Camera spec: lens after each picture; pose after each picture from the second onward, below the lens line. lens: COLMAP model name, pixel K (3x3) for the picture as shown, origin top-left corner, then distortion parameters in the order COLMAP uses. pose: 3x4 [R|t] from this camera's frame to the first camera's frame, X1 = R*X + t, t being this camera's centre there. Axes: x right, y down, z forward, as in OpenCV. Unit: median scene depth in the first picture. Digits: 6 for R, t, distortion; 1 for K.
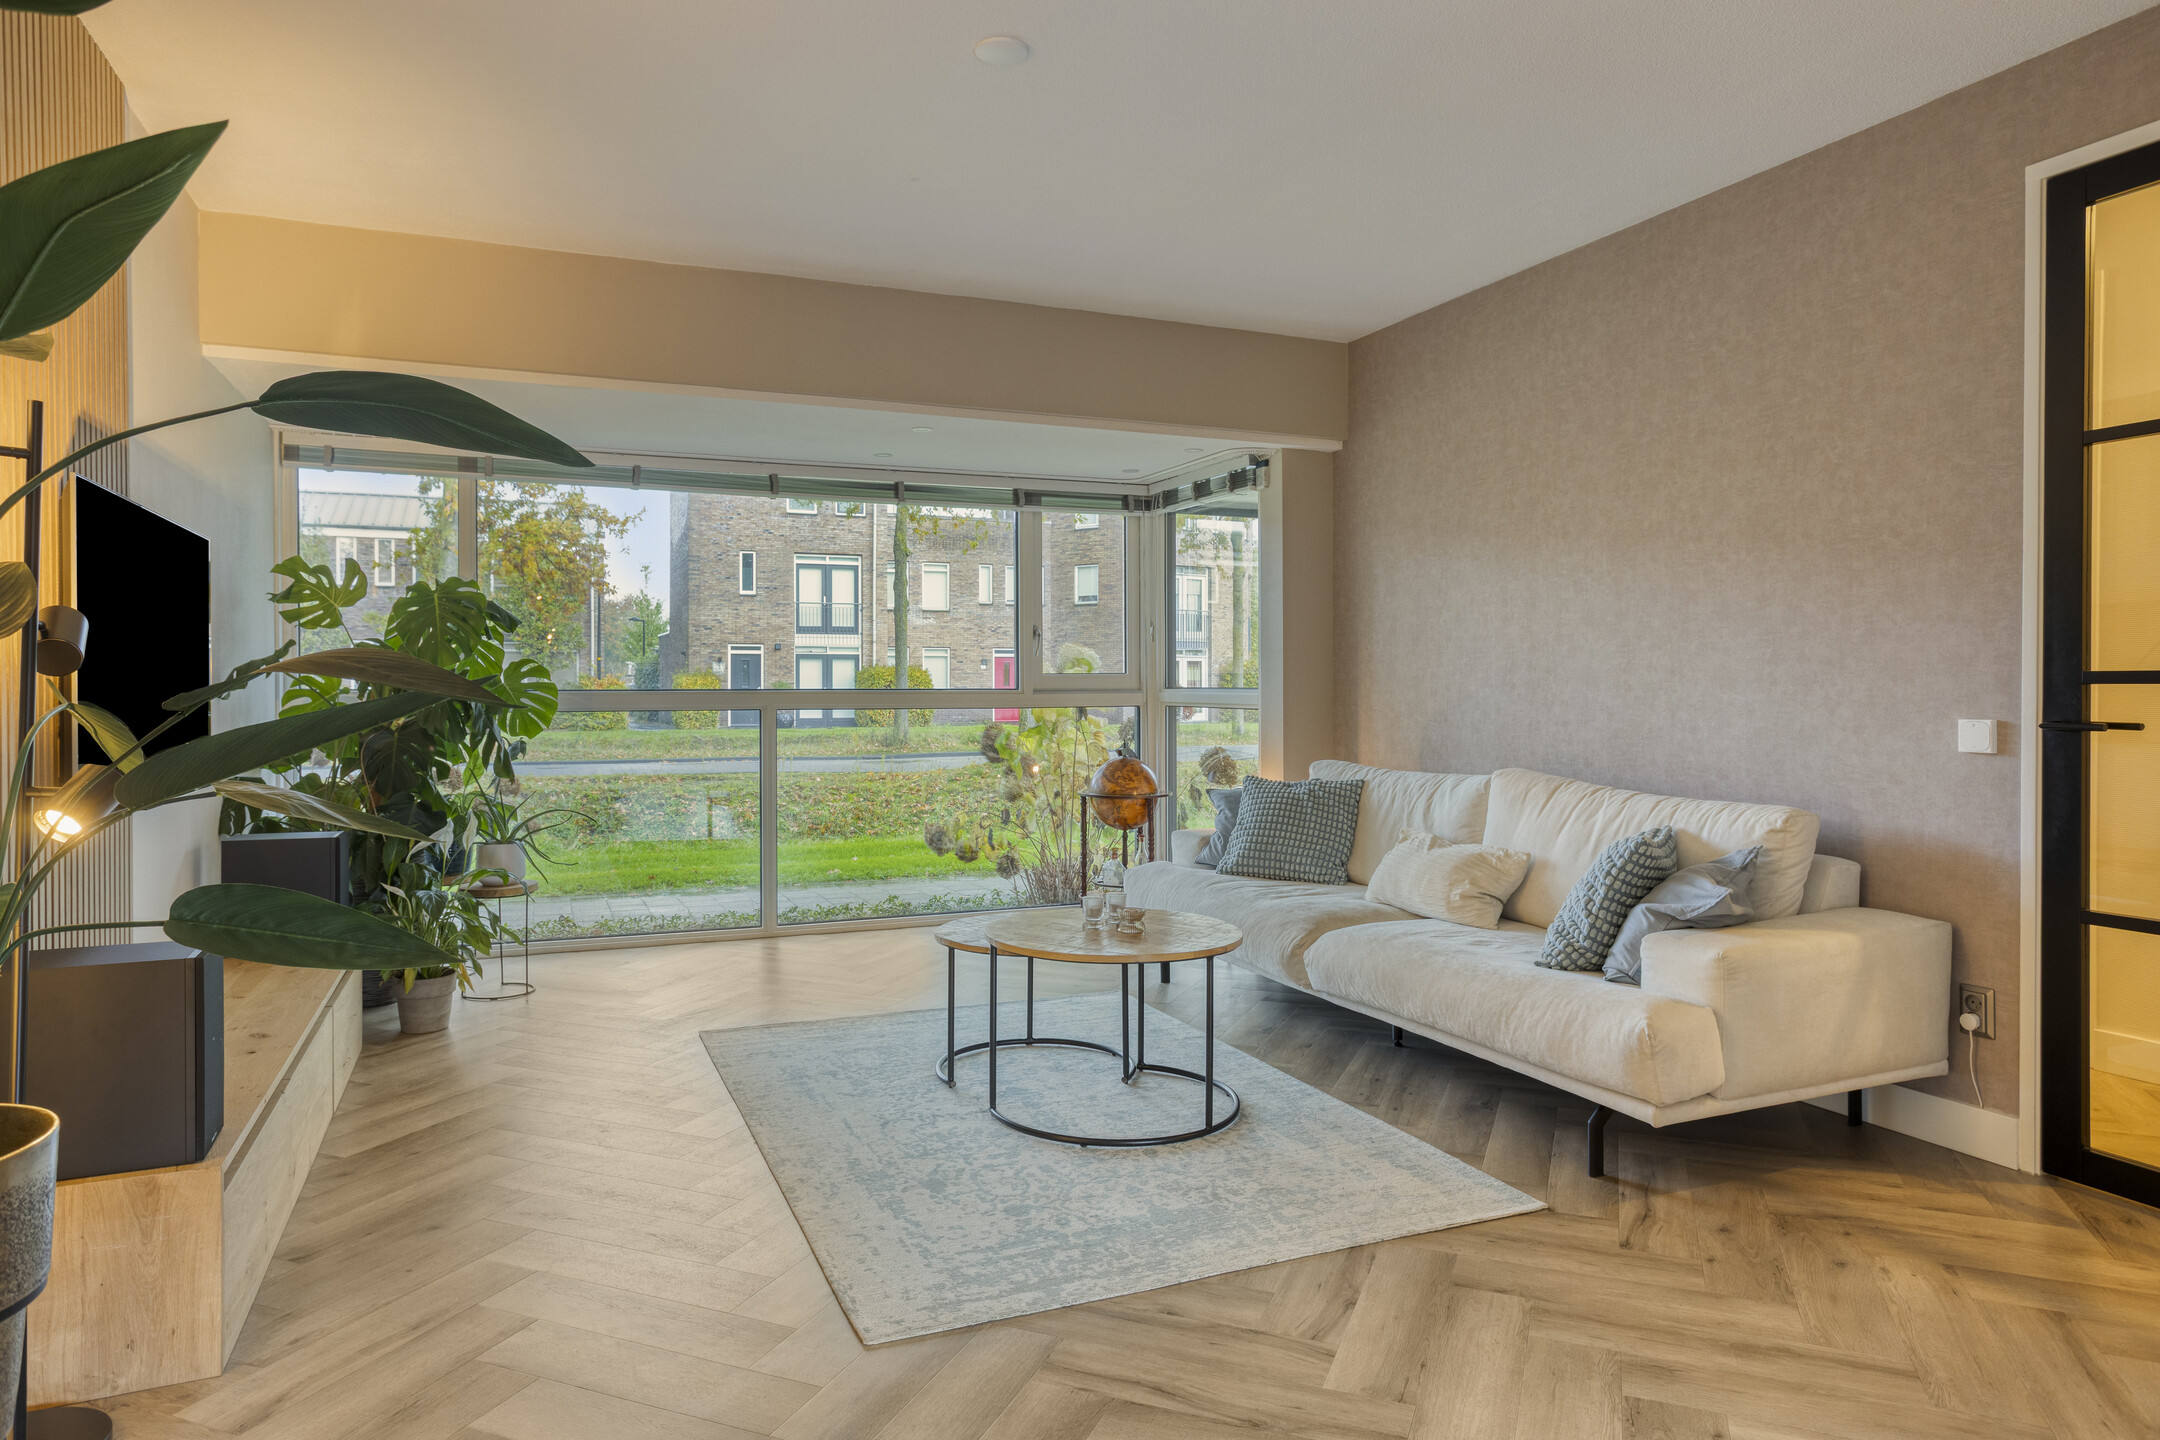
lens RADIAL K [[1341.1, 0, 1074.7], [0, 1341.1, 673.6], [0, 0, 1]] dist [-0.036520, 0.040434]
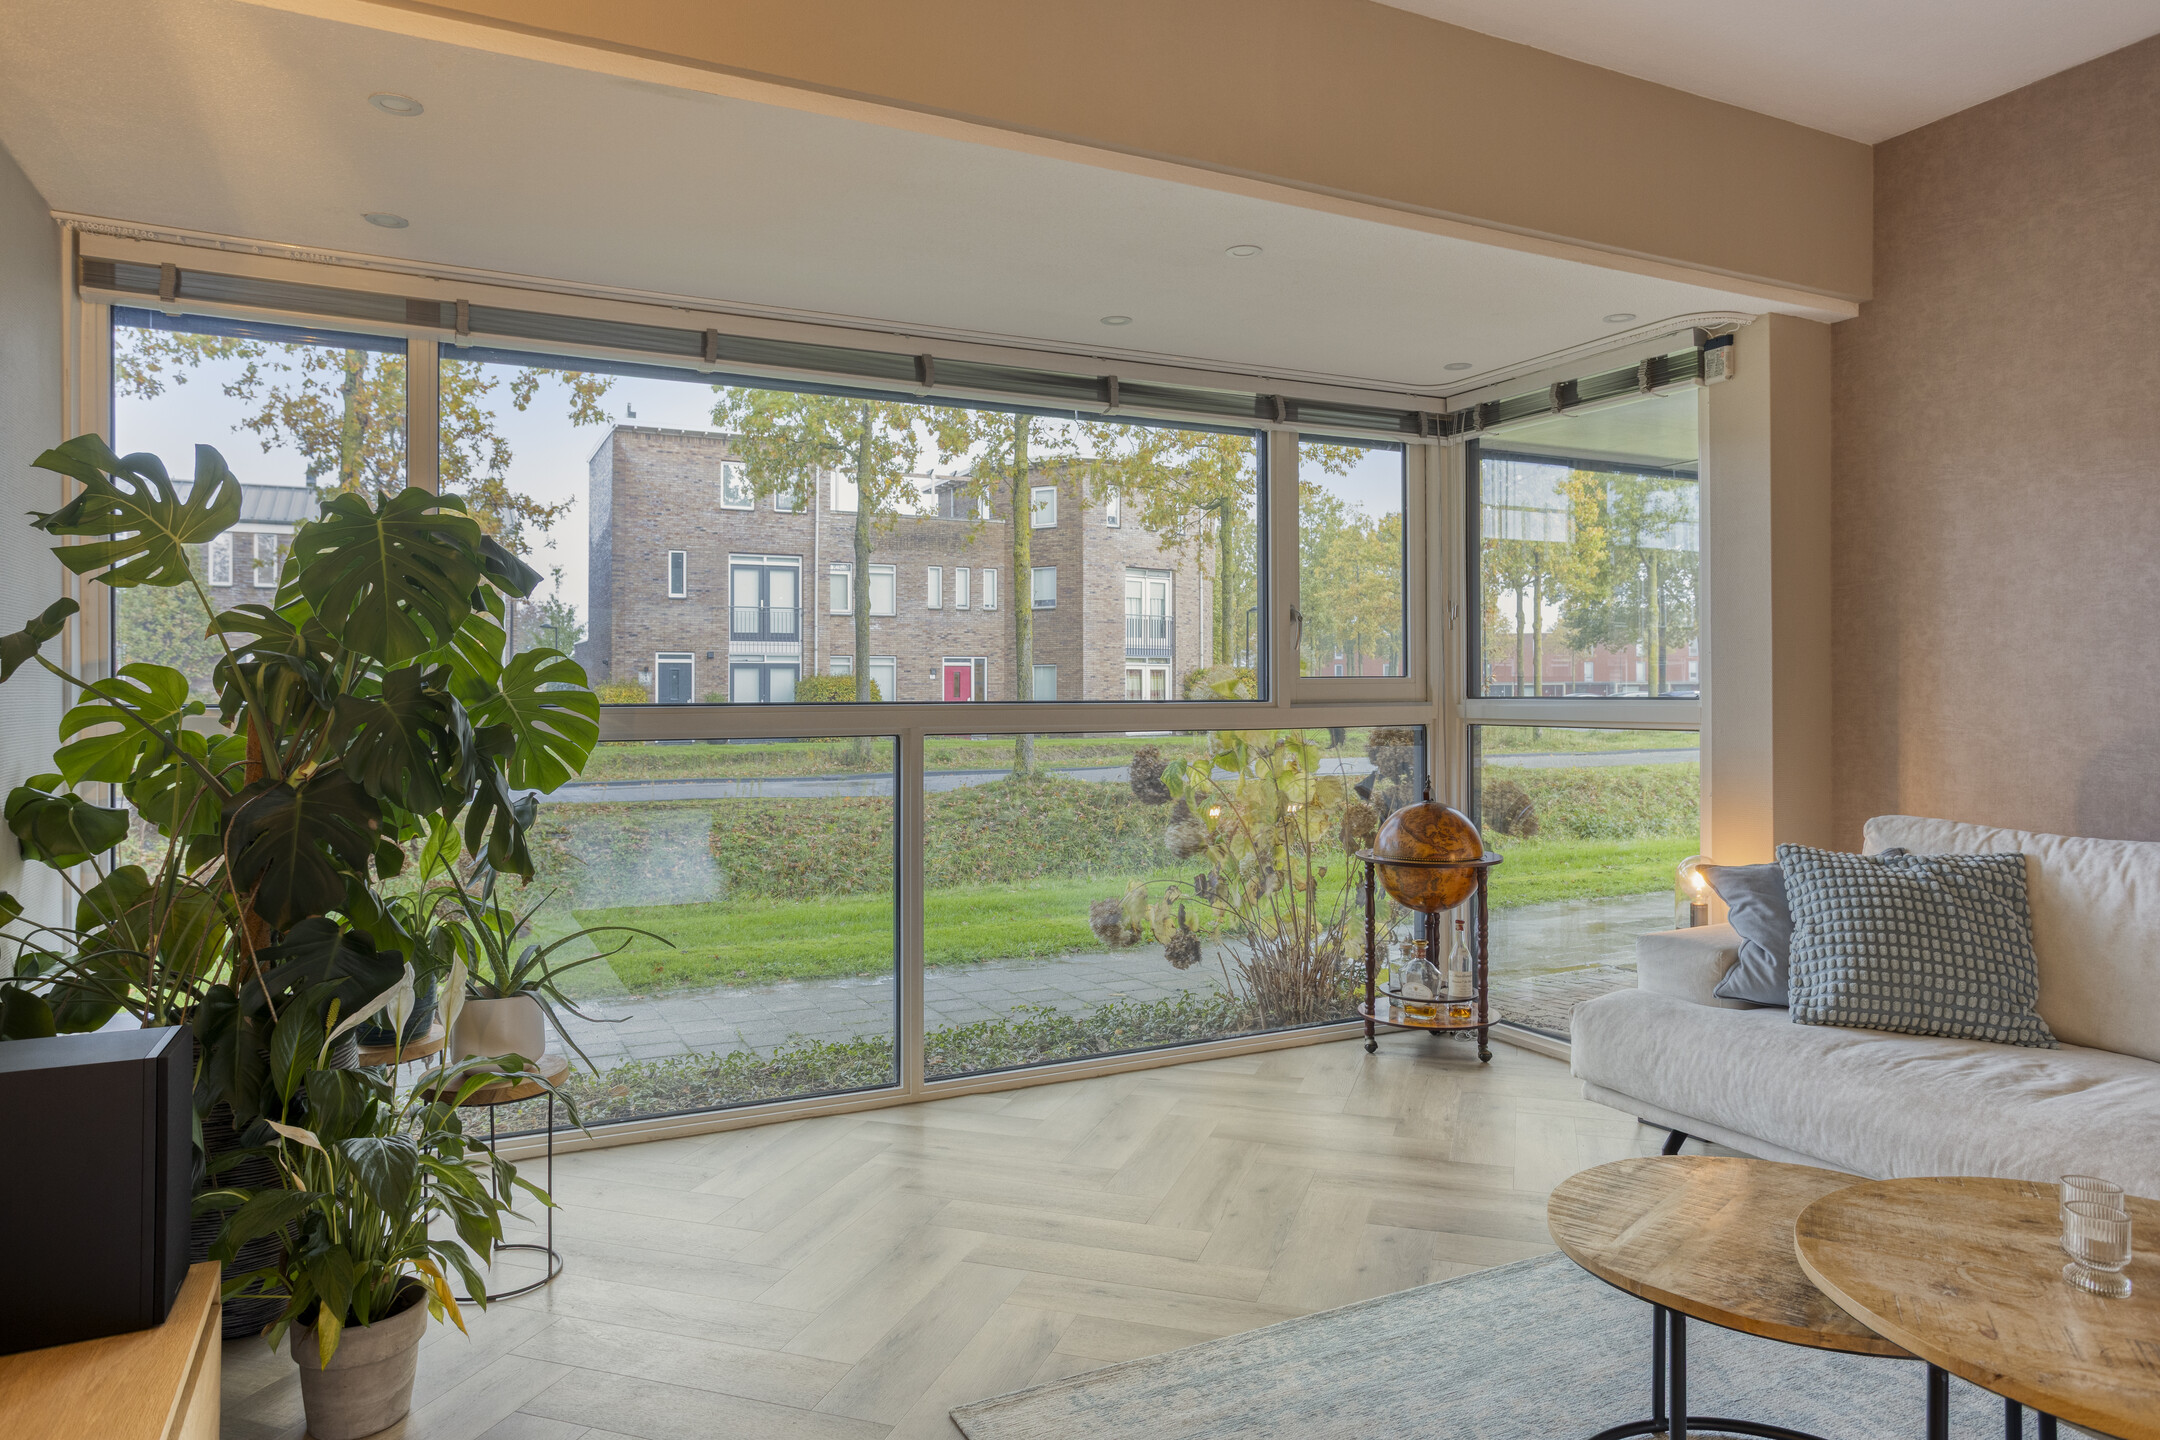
lens RADIAL K [[1368.0, 0, 1082.3], [0, 1368.0, 639.0], [0, 0, 1]] dist [-0.051253, 0.074112]
pose [[0.997841, -0.001119, 0.065665, -0.064065], [0.003293, 0.999449, -0.033013, 0.001197], [-0.065592, 0.033158, 0.997295, 0.120972]]
